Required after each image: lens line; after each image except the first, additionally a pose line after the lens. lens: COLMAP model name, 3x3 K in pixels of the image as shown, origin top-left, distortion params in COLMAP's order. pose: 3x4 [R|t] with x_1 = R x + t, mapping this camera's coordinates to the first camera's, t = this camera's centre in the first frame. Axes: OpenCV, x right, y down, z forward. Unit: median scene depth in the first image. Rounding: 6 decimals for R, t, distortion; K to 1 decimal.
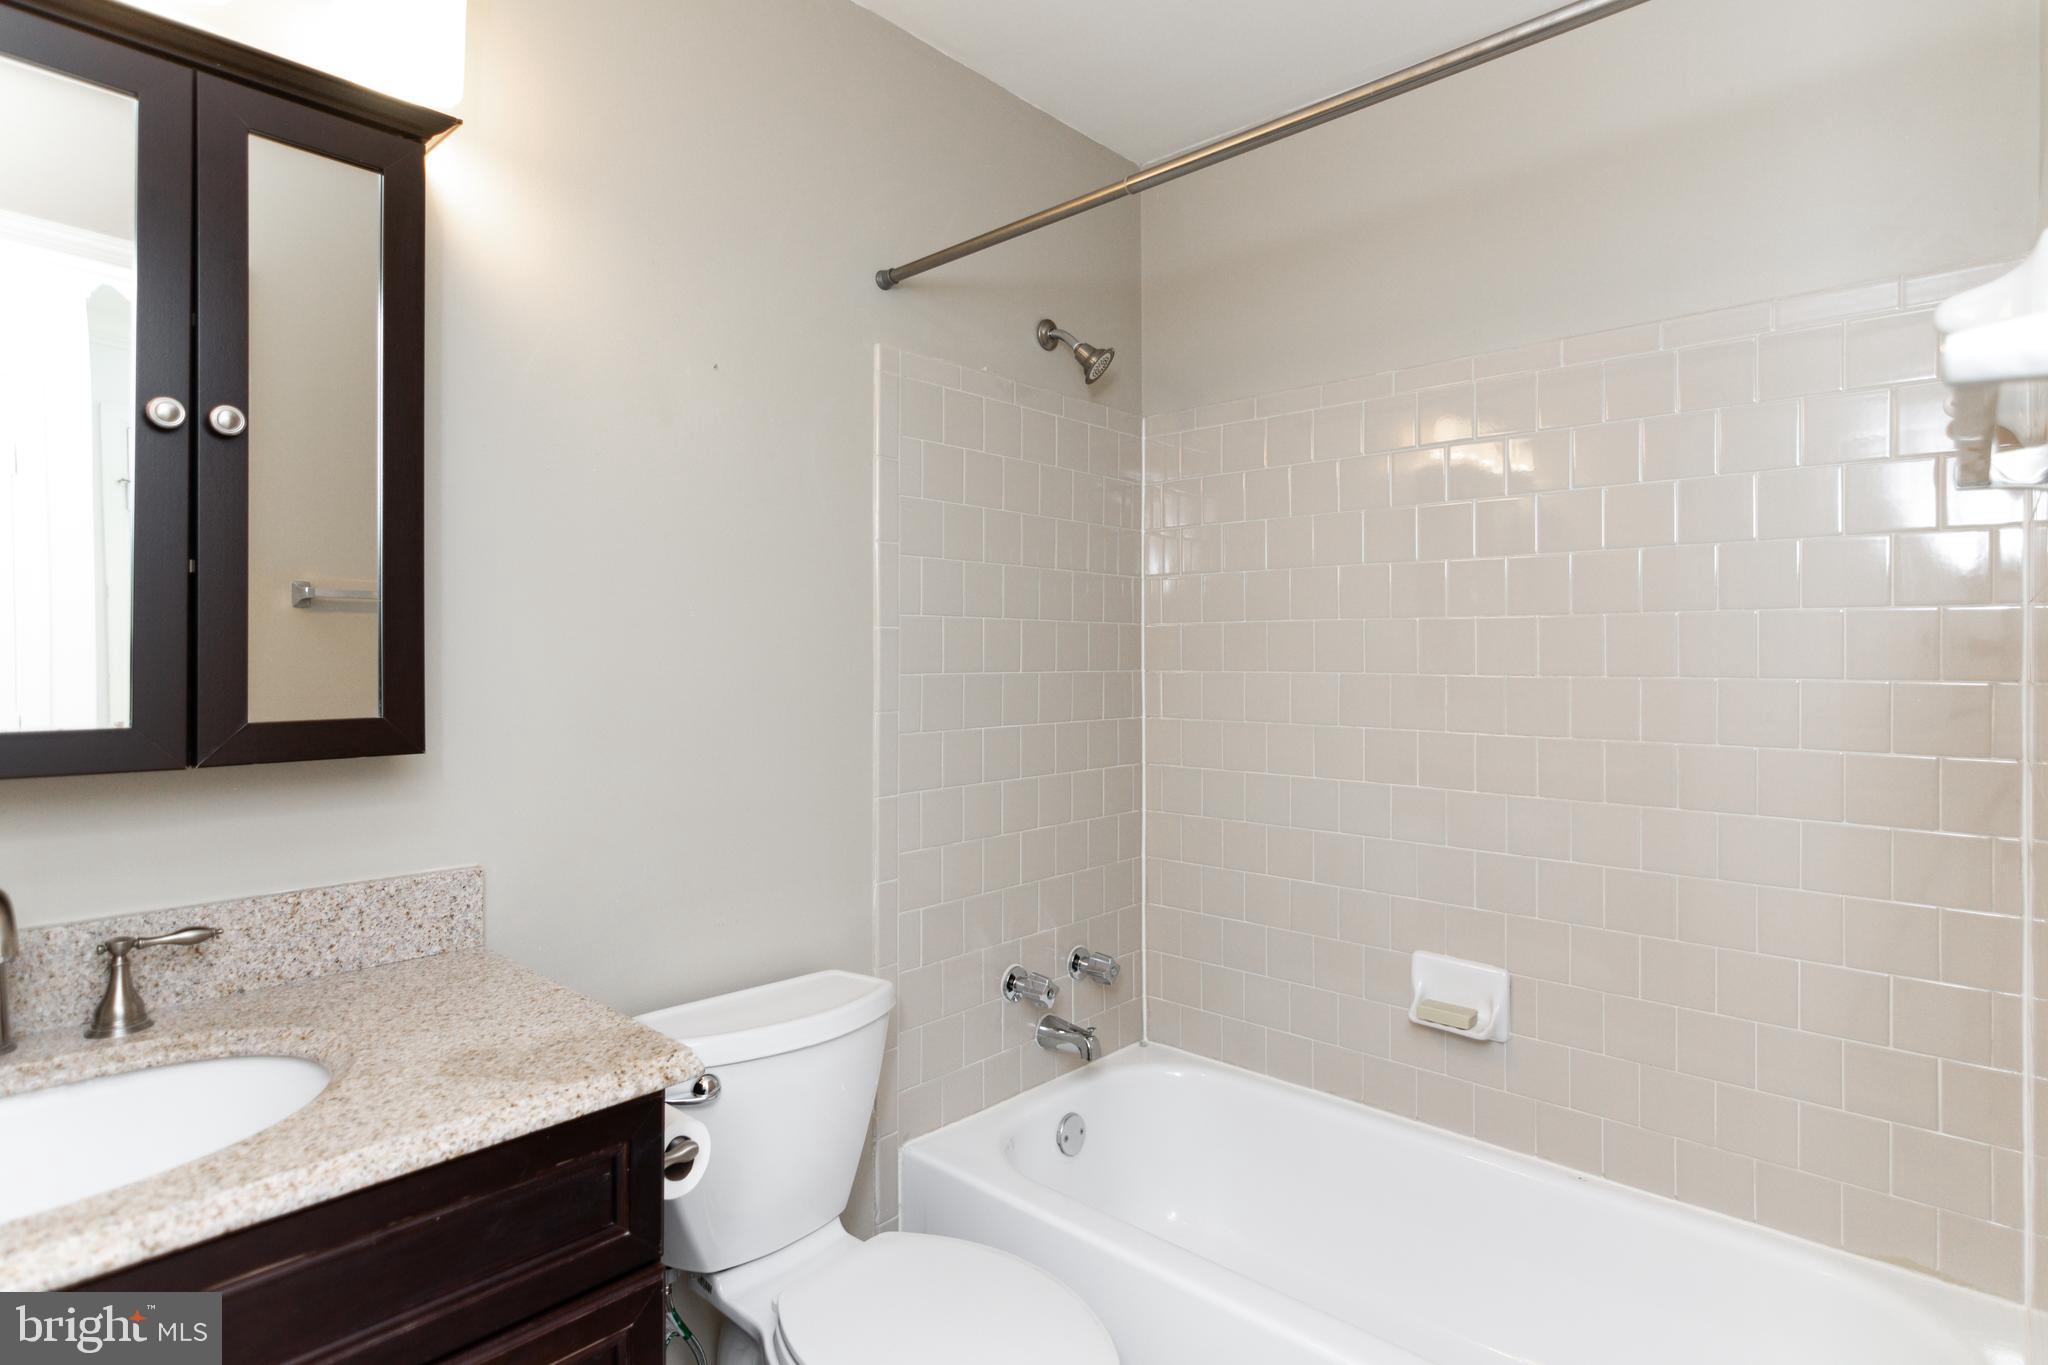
lens RADIAL K [[1053.6, 0, 1029.8], [0, 1053.6, 633.9], [0, 0, 1]] dist [0.000018, 0.000558]
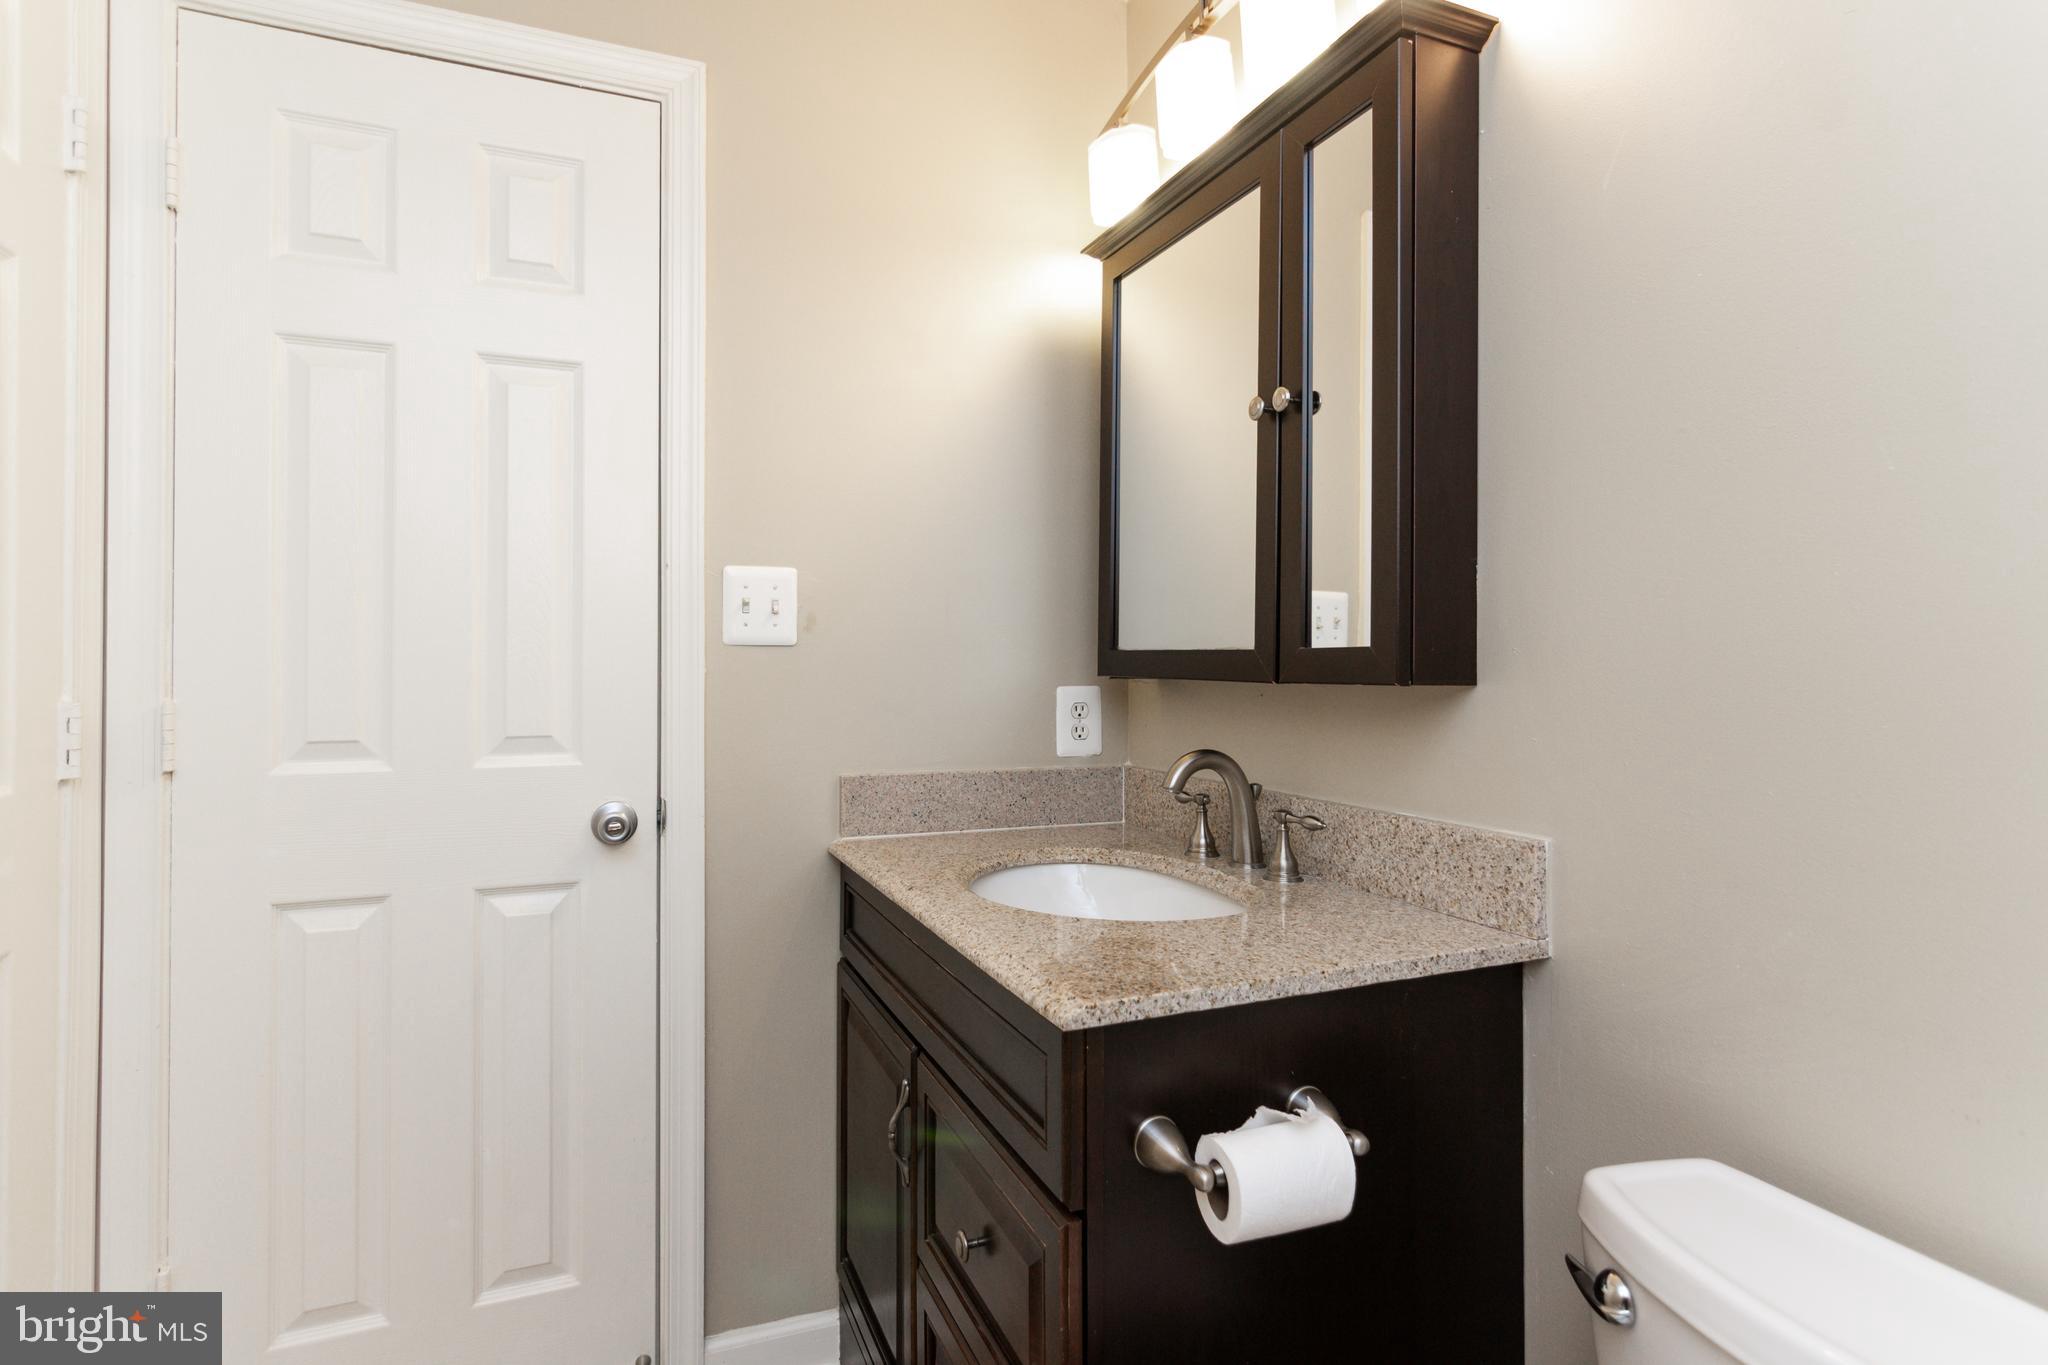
lens RADIAL K [[1053.6, 0, 1029.8], [0, 1053.6, 633.9], [0, 0, 1]] dist [0.000018, 0.000558]
pose [[-0.414746, -0.027415, -0.909524, 0.420589], [0.016816, 0.999144, -0.037785, 0.096839], [0.909782, -0.030966, -0.413930, 1.103688]]
